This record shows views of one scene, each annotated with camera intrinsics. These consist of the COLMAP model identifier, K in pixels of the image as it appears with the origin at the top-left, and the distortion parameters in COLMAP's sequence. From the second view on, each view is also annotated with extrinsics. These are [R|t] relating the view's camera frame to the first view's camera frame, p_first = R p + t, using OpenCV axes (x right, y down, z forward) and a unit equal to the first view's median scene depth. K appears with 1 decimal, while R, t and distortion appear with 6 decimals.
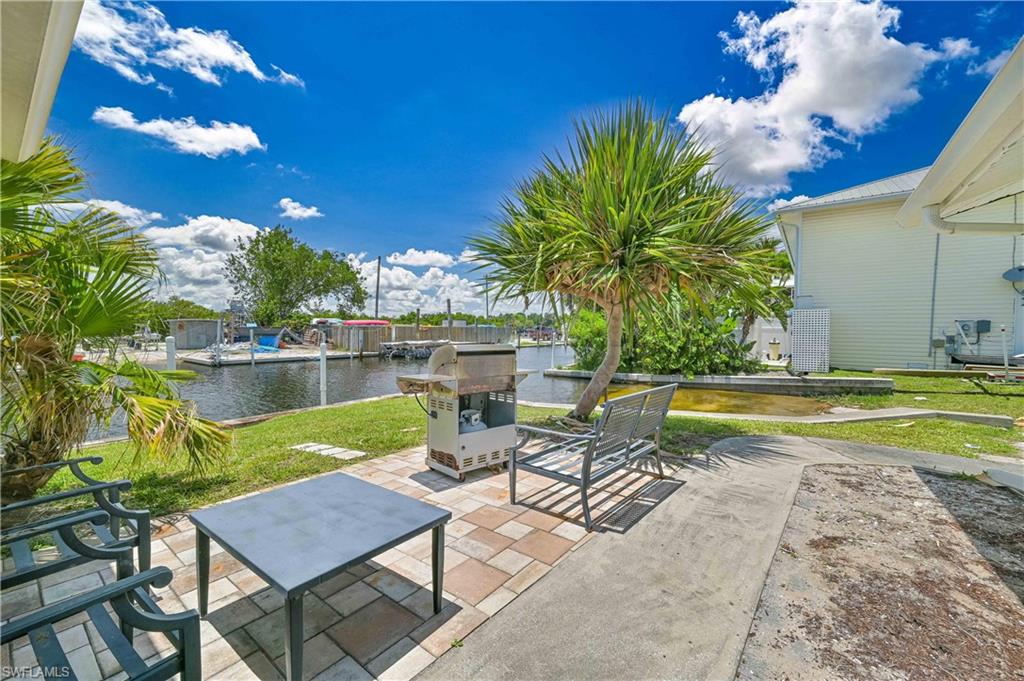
lens RADIAL K [[417.4, 0, 510.2], [0, 417.4, 341.8], [0, 0, 1]] dist [-0.001344, 0.000077]
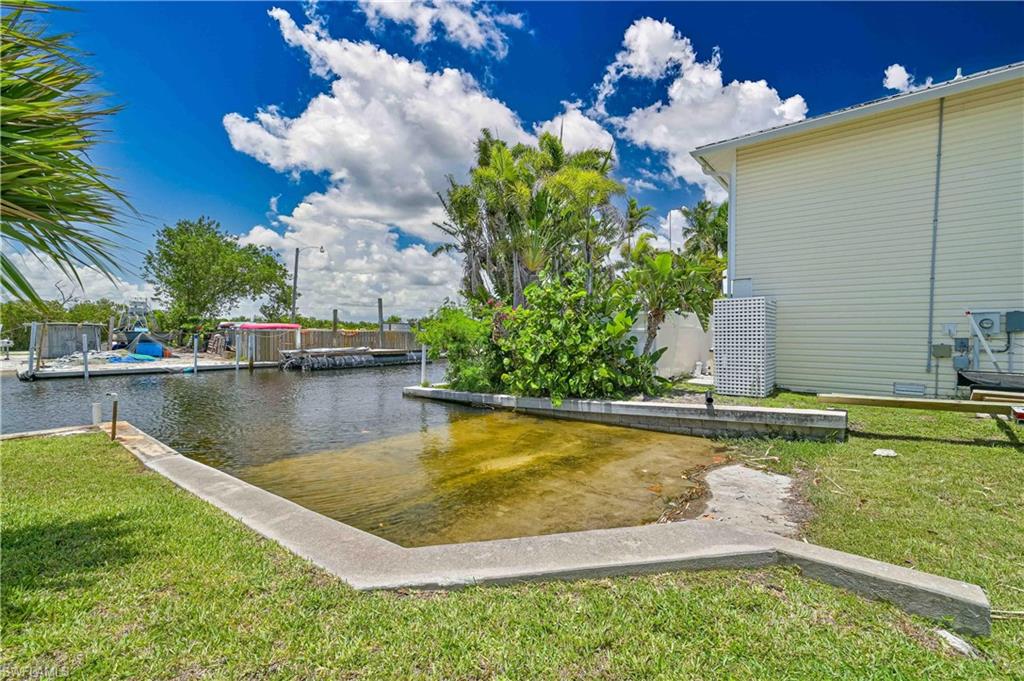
lens RADIAL K [[447.4, 0, 513.2], [0, 447.4, 337.7], [0, 0, 1]] dist [0.002242, -0.000315]
pose [[0.999012, -0.000878, -0.044441, 0.414854], [-0.000329, 0.999632, -0.027141, 0.002299], [0.044448, 0.027129, 0.998643, 0.308967]]
